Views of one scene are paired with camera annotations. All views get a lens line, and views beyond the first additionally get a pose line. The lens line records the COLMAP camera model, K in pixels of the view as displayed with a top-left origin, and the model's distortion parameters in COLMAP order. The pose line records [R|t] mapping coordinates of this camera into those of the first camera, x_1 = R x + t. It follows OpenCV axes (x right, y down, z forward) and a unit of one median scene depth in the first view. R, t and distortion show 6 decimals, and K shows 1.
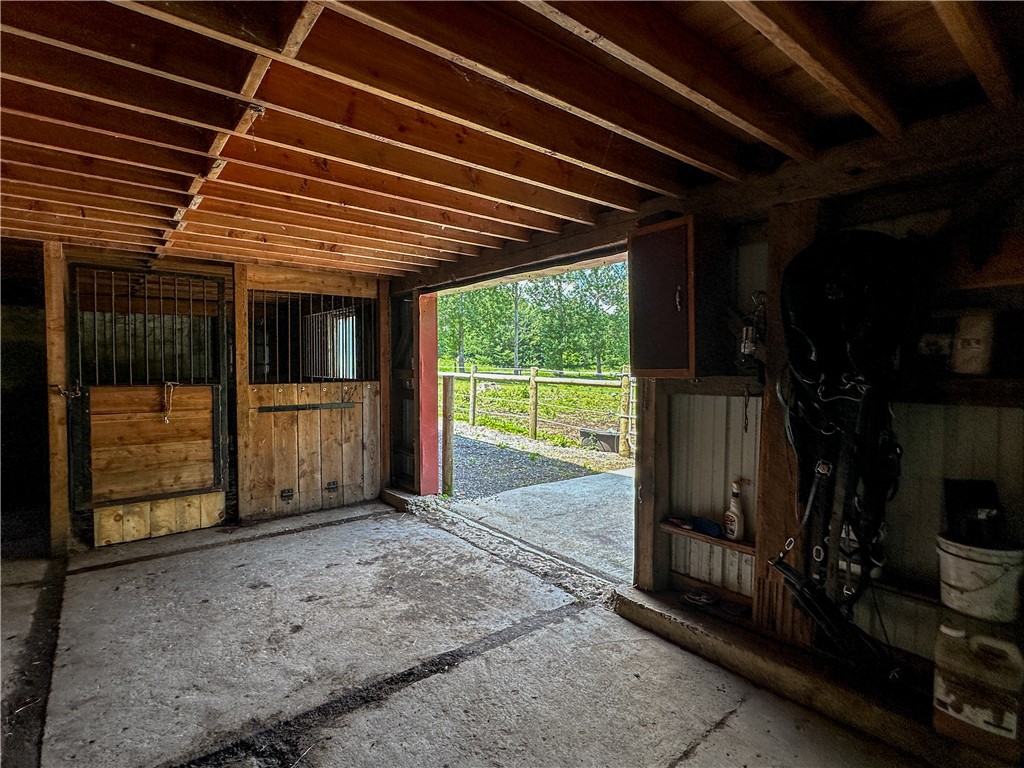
lens RADIAL K [[516.6, 0, 507.7], [0, 516.6, 384.6], [0, 0, 1]] dist [-0.002968, 0.000322]
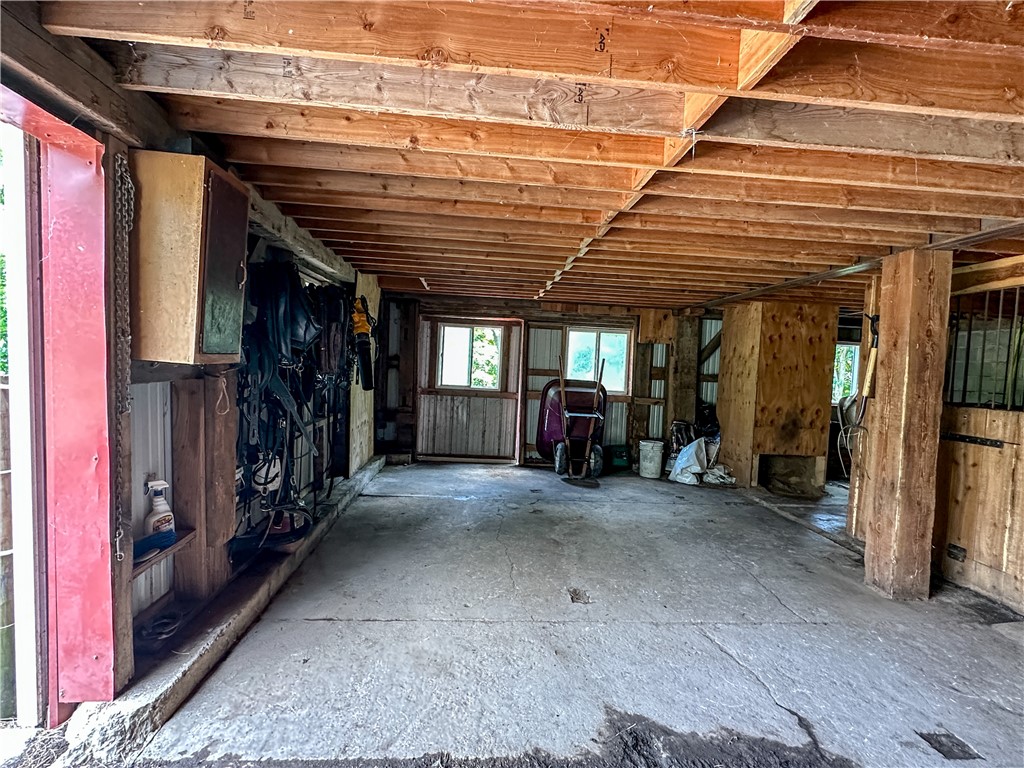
lens RADIAL K [[516.6, 0, 511.0], [0, 516.6, 387.6], [0, 0, 1]] dist [-0.002968, 0.000322]
pose [[-0.825671, -0.063504, 0.560567, -0.503581], [-0.023606, 0.996663, 0.078138, -0.047720], [-0.563659, 0.051284, -0.824414, 1.294070]]
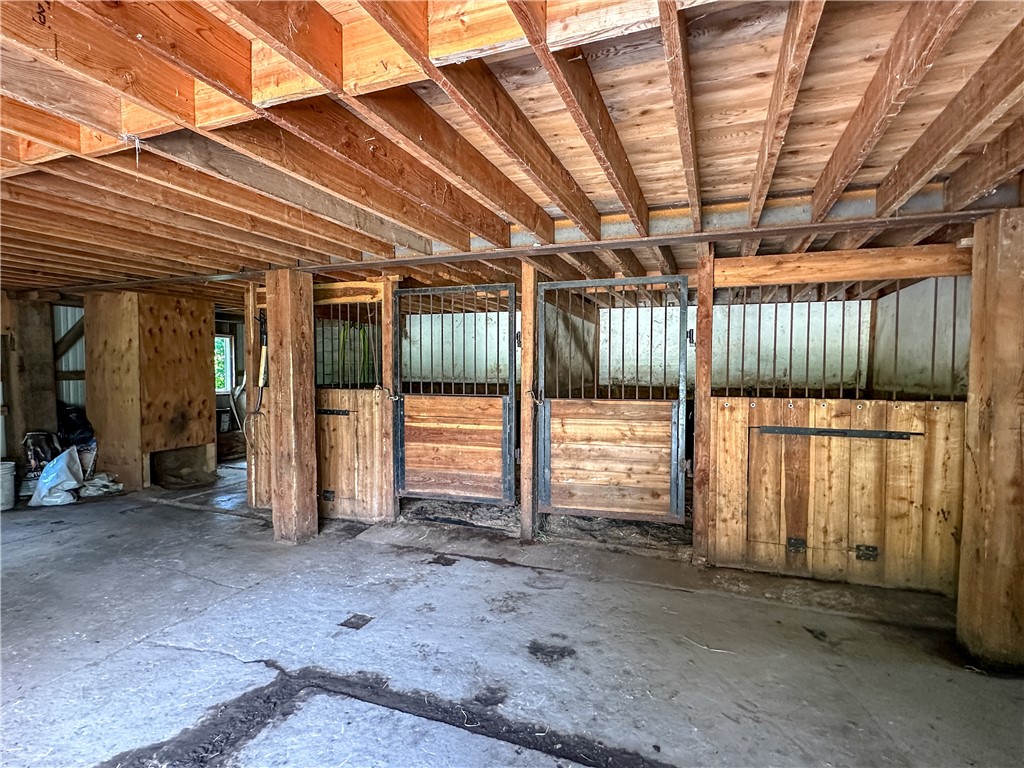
lens RADIAL K [[516.6, 0, 512.6], [0, 516.6, 385.2], [0, 0, 1]] dist [-0.002968, 0.000322]
pose [[-0.859992, 0.013451, -0.510130, -0.379028], [-0.026612, 0.997110, 0.071156, -0.078124], [0.509613, 0.074770, -0.857149, 1.421096]]
